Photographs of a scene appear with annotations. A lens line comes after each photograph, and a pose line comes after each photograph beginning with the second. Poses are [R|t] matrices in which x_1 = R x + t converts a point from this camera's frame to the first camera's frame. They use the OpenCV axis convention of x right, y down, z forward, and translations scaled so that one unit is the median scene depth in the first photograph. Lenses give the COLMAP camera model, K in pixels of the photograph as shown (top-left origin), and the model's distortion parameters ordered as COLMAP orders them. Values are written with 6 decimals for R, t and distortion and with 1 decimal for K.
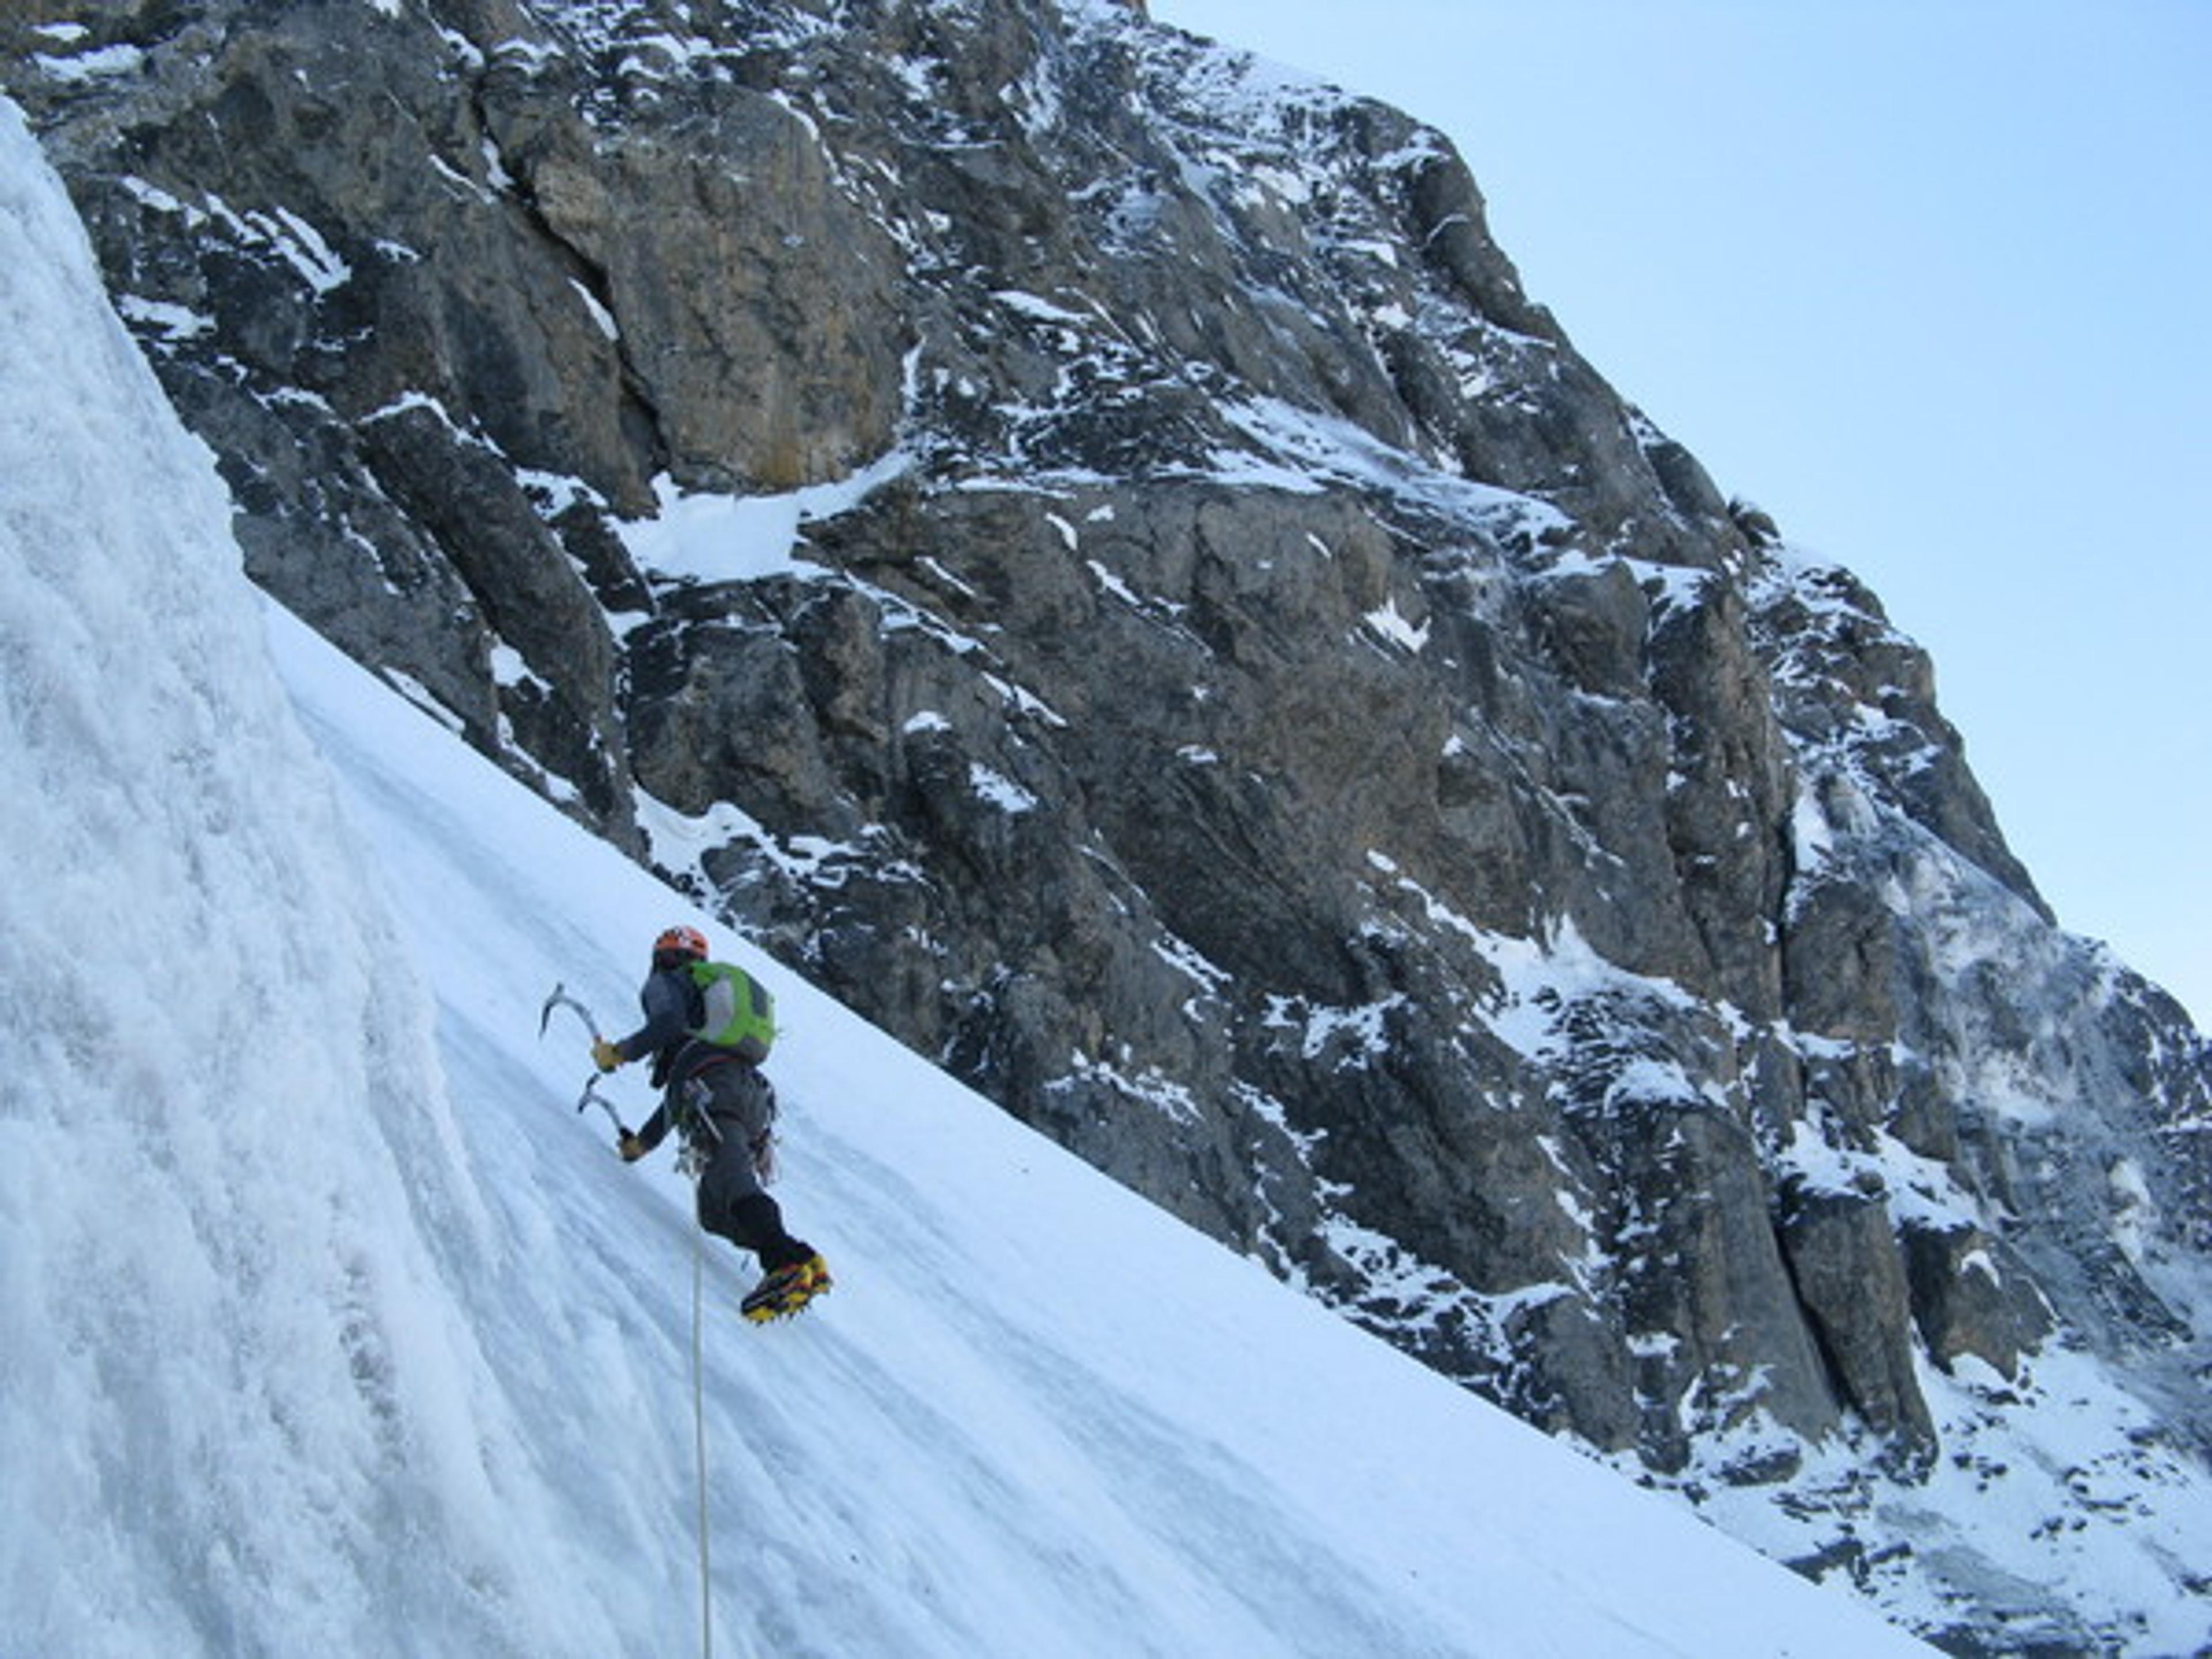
lens RADIAL K [[2286.7, 0, 1106.0], [0, 2286.7, 829.5], [0, 0, 1]] dist [-0.189079, 0.219723]
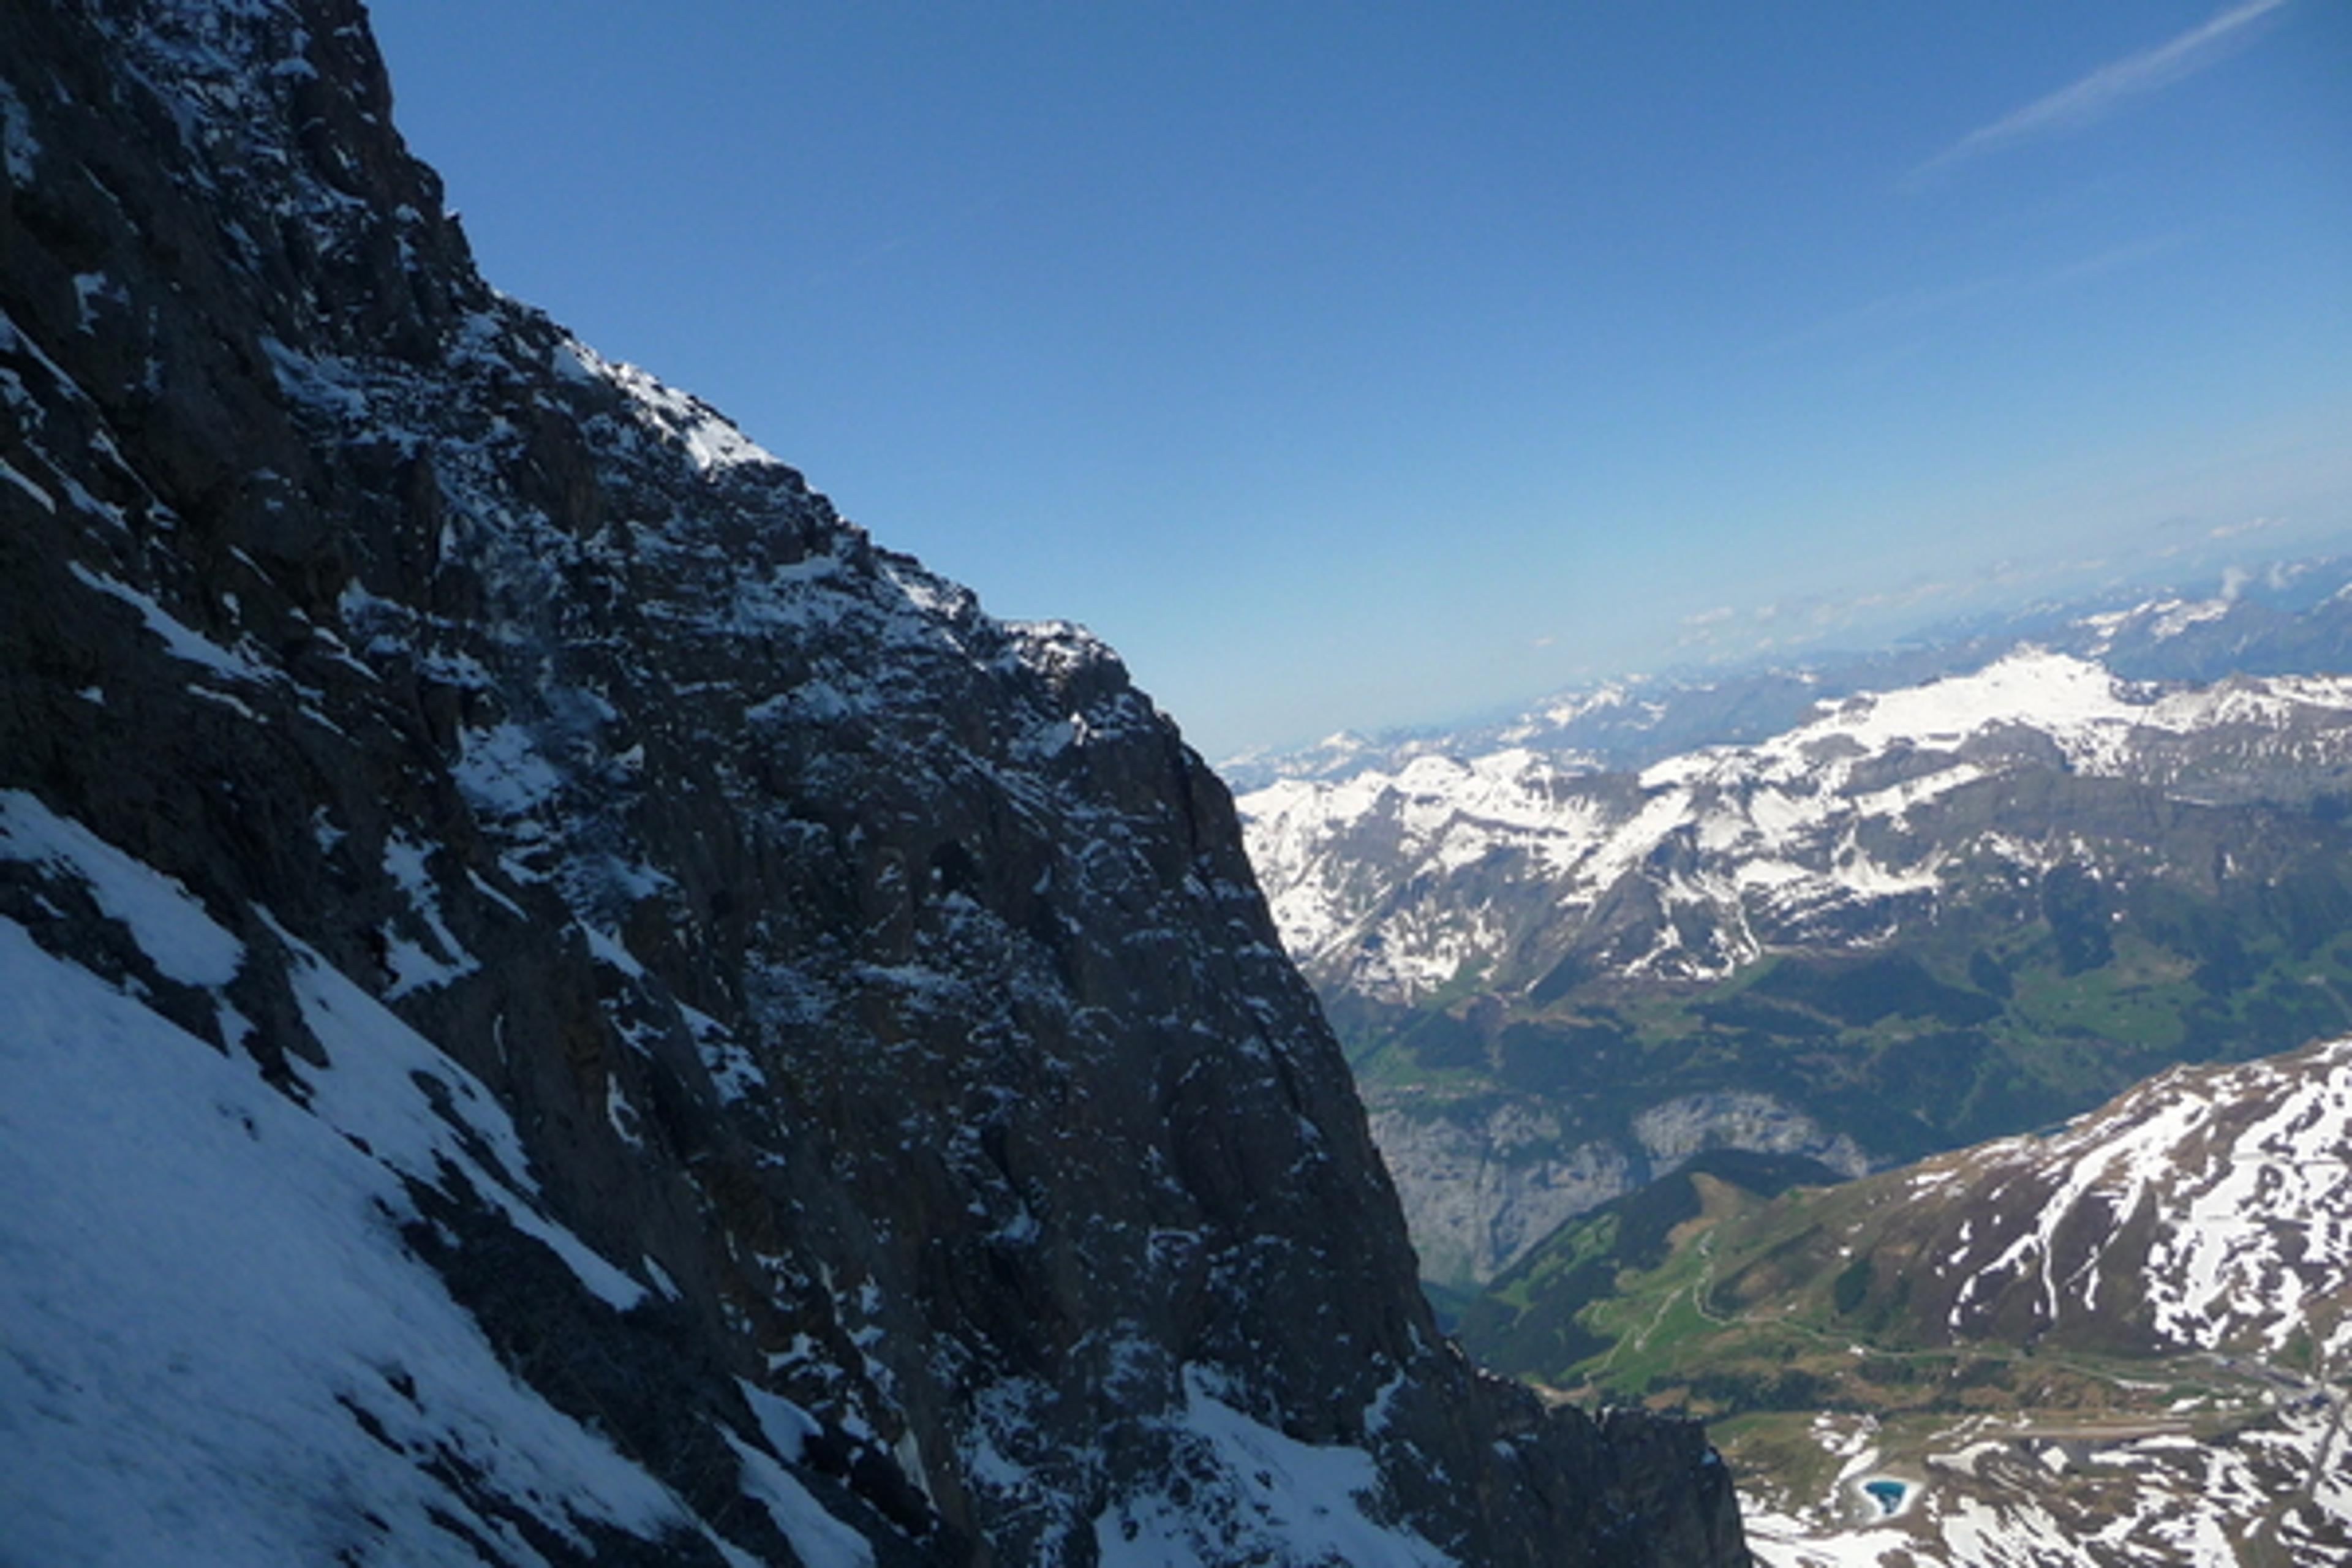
lens RADIAL K [[1887.9, 0, 1168.6], [0, 1887.9, 746.6], [0, 0, 1]] dist [-0.030698, 0.021805]
pose [[0.813089, -0.014513, 0.581958, -0.364960], [-0.180444, 0.944169, 0.275655, -0.615723], [-0.553467, -0.329143, 0.765074, -1.539272]]
